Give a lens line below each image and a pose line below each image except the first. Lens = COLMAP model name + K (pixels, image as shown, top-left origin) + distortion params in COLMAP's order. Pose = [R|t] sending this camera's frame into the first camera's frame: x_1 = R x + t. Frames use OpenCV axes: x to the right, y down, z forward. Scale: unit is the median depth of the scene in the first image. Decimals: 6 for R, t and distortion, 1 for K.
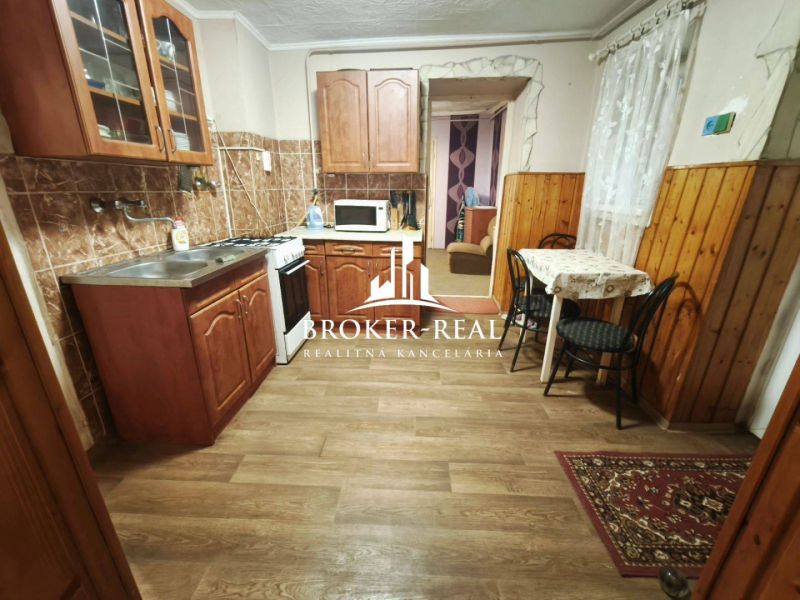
lens RADIAL K [[330.6, 0, 403.4], [0, 330.6, 297.7], [0, 0, 1]] dist [-0.009652, -0.000028]
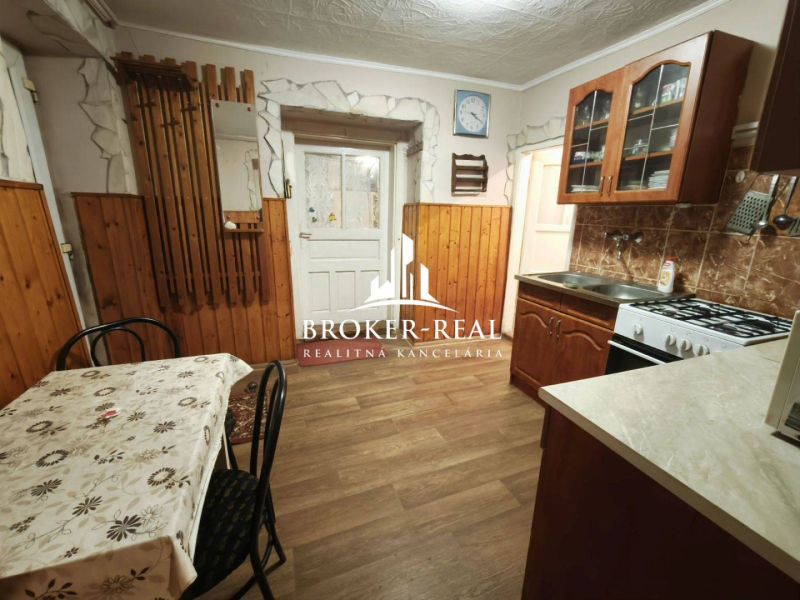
lens RADIAL K [[330.6, 0, 400.9], [0, 330.6, 299.7], [0, 0, 1]] dist [-0.009652, -0.000028]
pose [[-0.917774, 0.080031, -0.388954, 0.447385], [-0.147874, 0.840159, 0.521792, -0.596072], [0.368543, 0.536403, -0.759242, 1.718655]]
